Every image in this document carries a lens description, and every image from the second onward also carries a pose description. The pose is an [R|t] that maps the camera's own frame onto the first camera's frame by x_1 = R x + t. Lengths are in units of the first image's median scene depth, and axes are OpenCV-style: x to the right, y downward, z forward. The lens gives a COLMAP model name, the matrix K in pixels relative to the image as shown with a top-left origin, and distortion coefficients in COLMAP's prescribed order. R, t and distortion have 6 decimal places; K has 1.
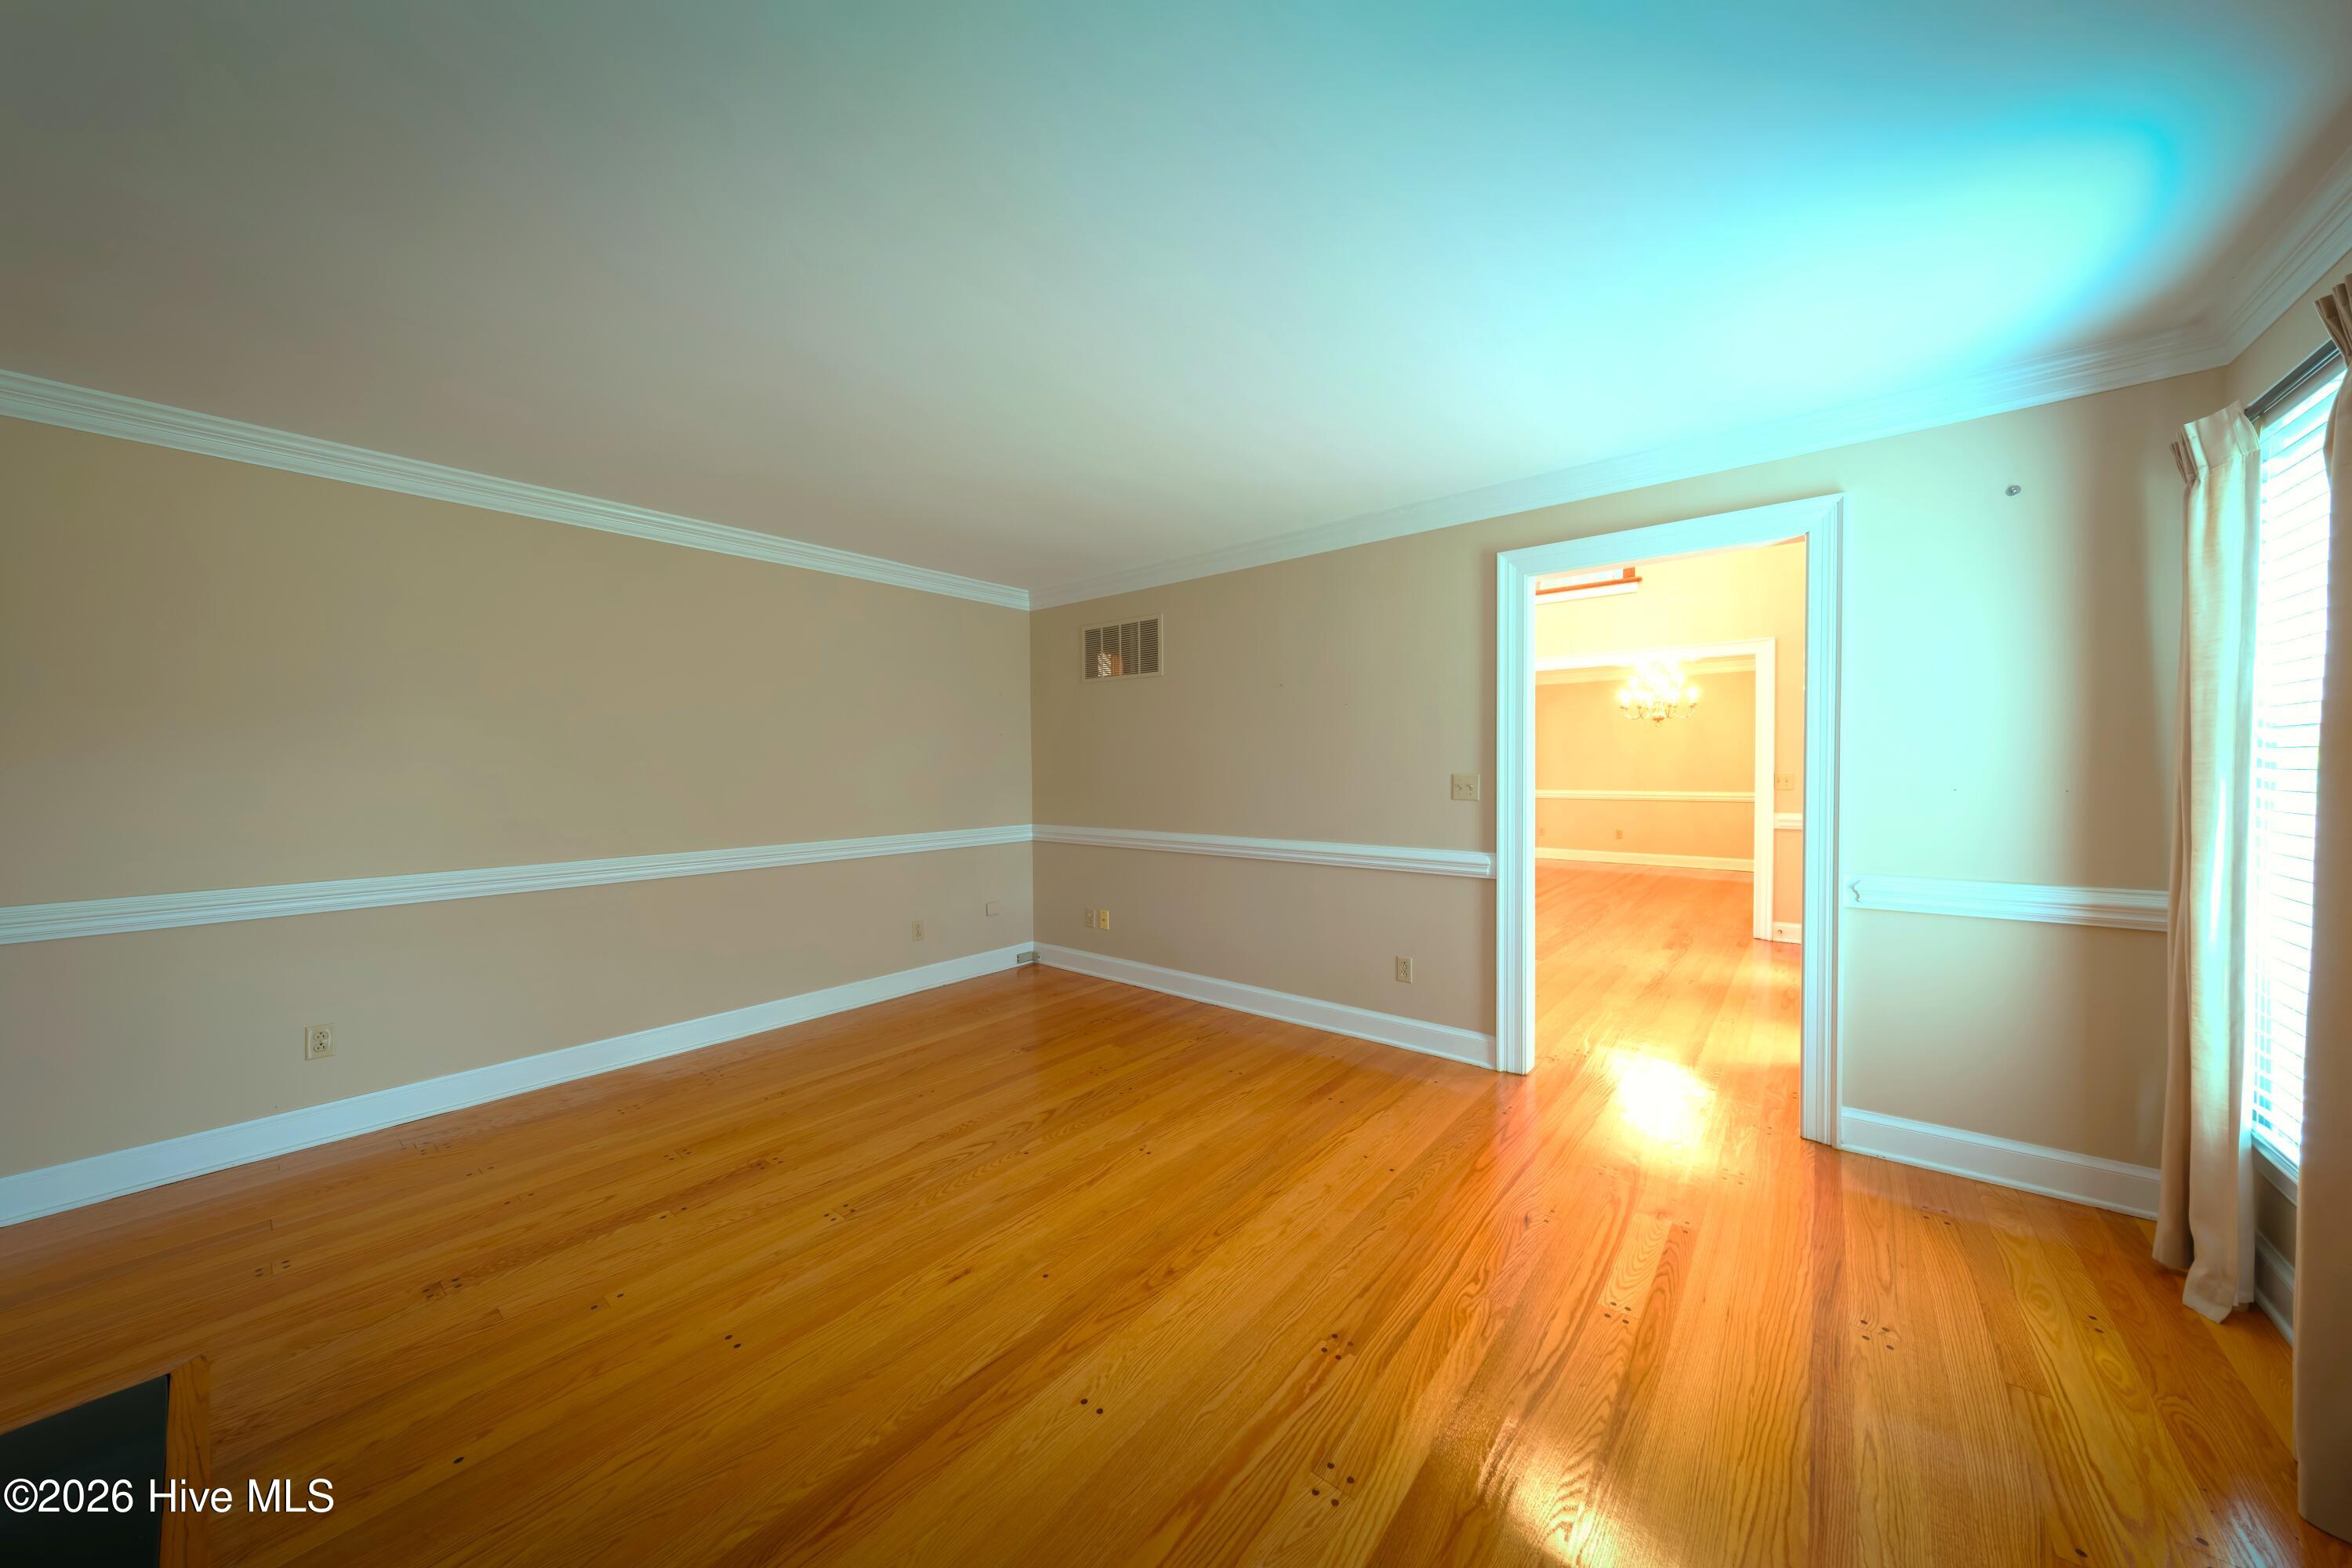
lens RADIAL K [[817.5, 0, 1165.4], [0, 817.5, 773.2], [0, 0, 1]] dist [0.007349, 0.000180]
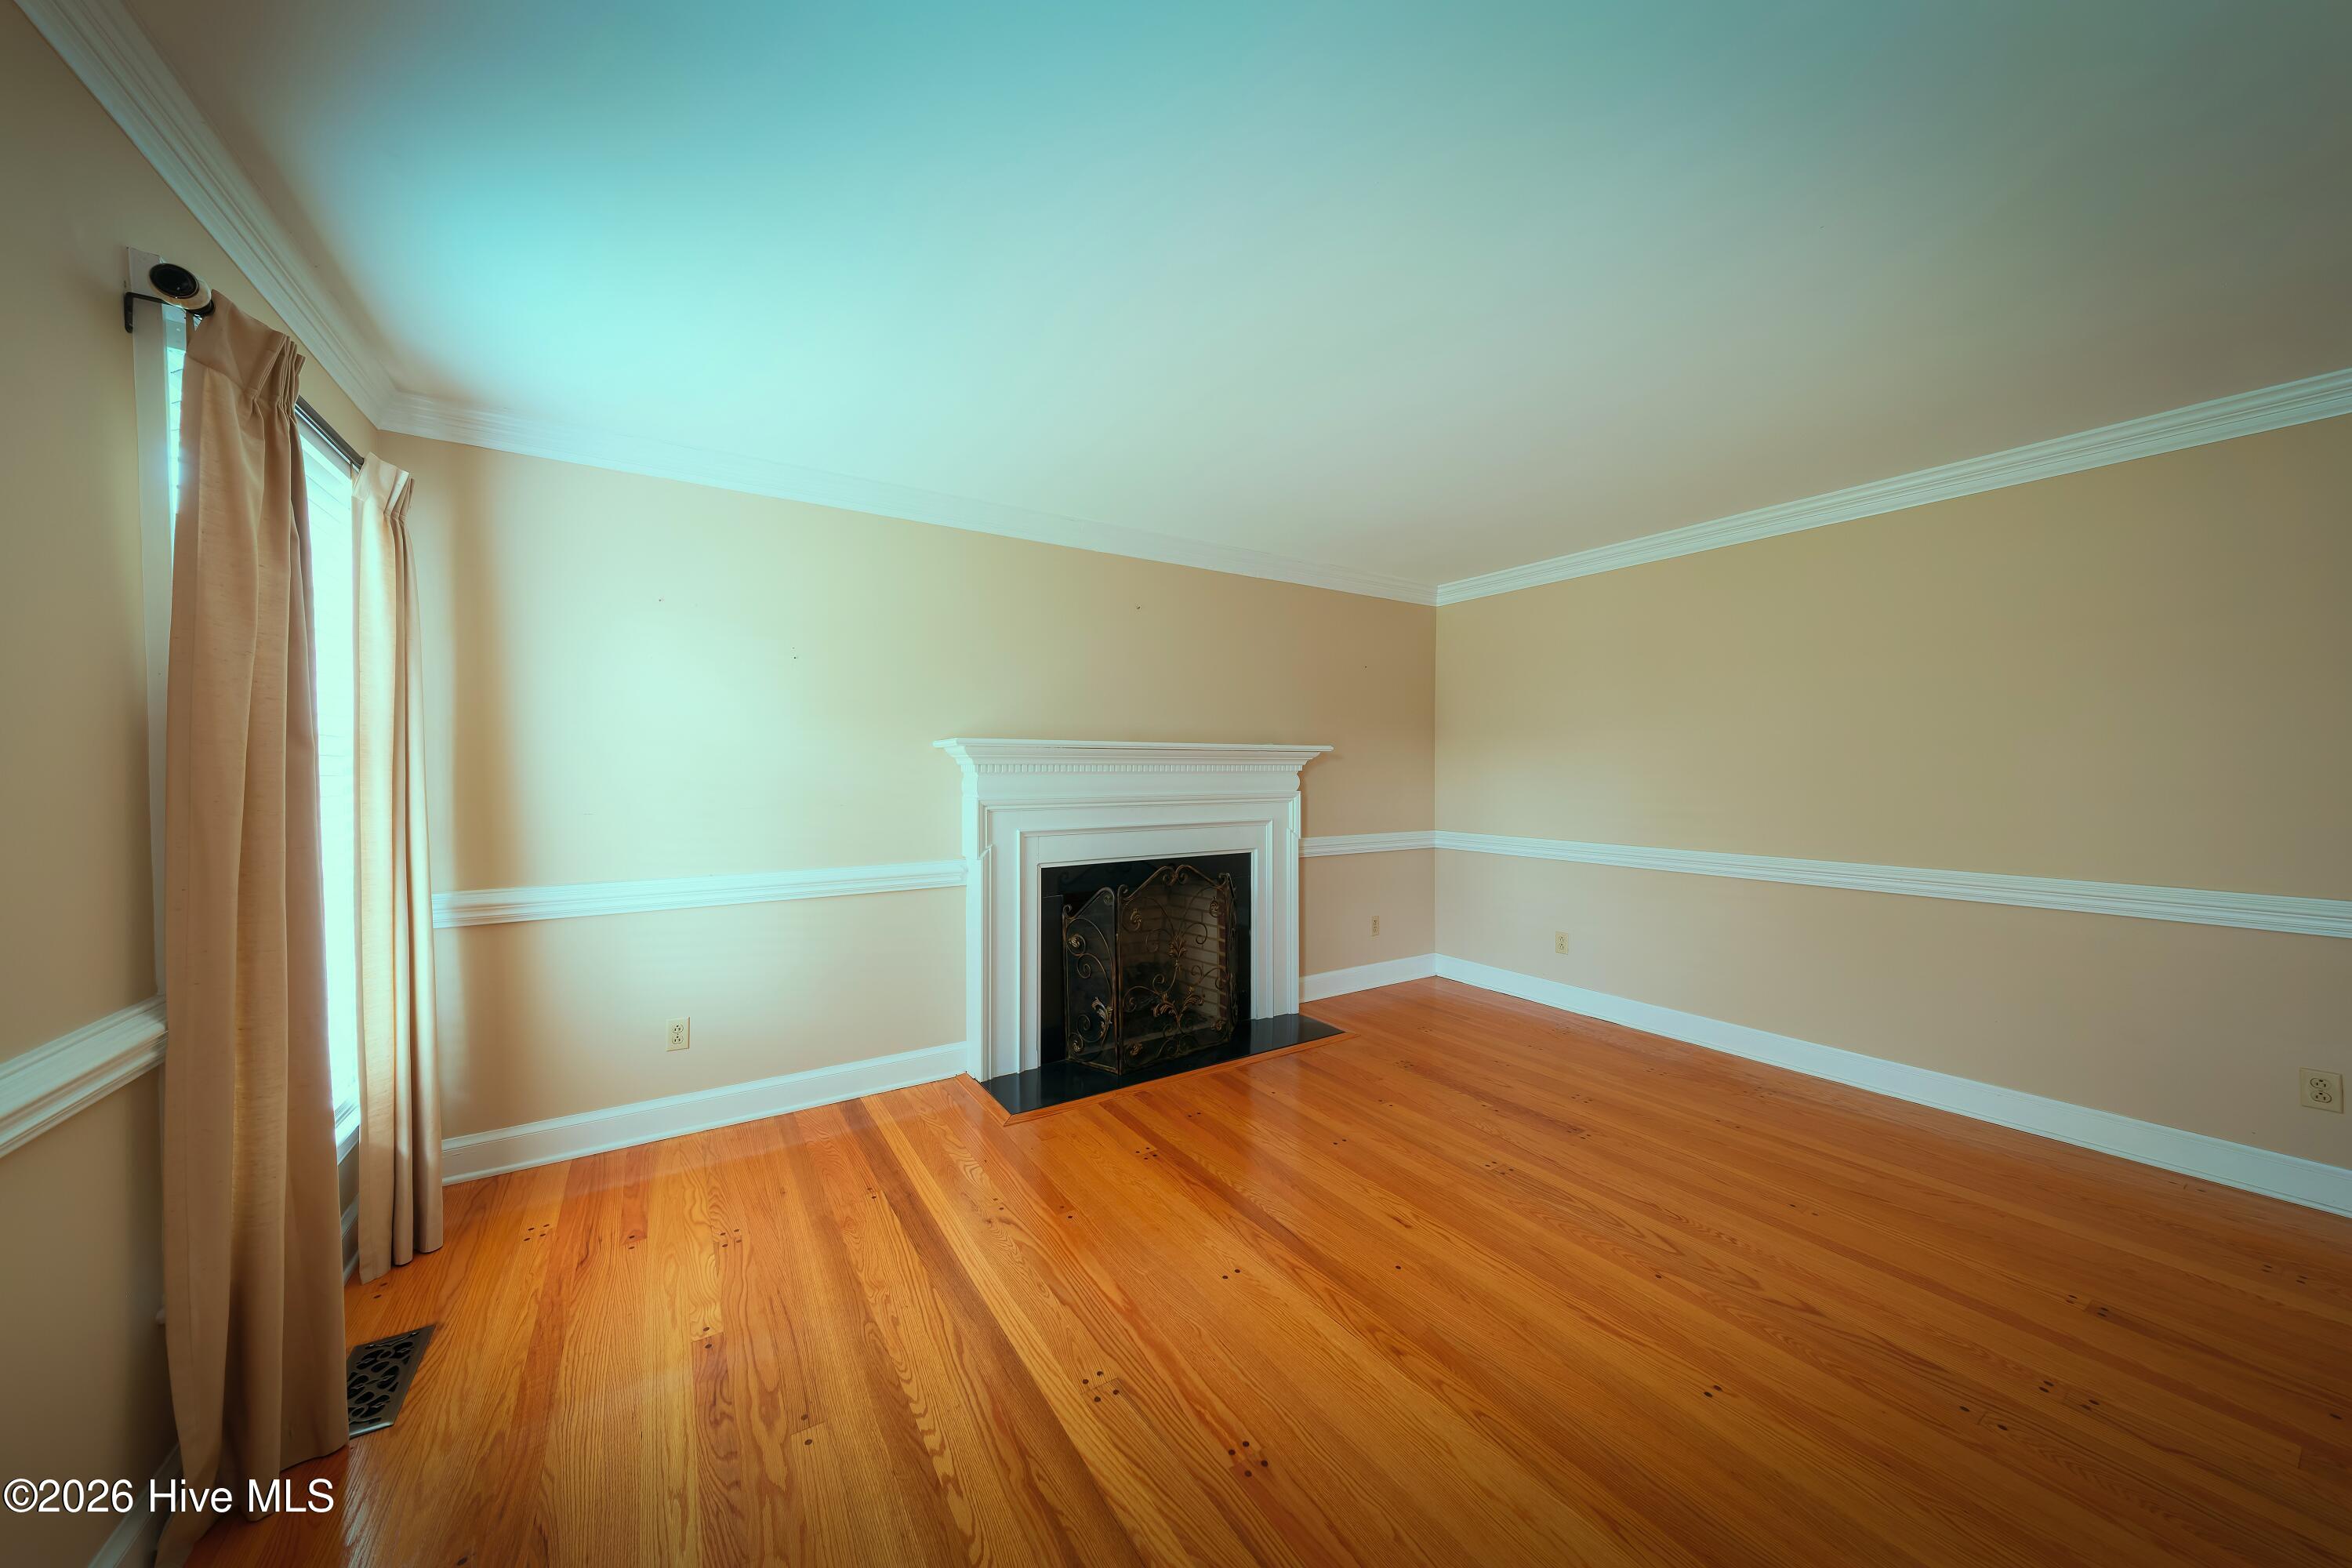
lens RADIAL K [[817.5, 0, 1167.4], [0, 817.5, 778.0], [0, 0, 1]] dist [0.007349, 0.000180]
pose [[-0.327256, 0.017291, -0.944778, 0.738801], [-0.003873, 0.999800, 0.019639, -0.017847], [0.944928, 0.010086, -0.327123, 0.854820]]
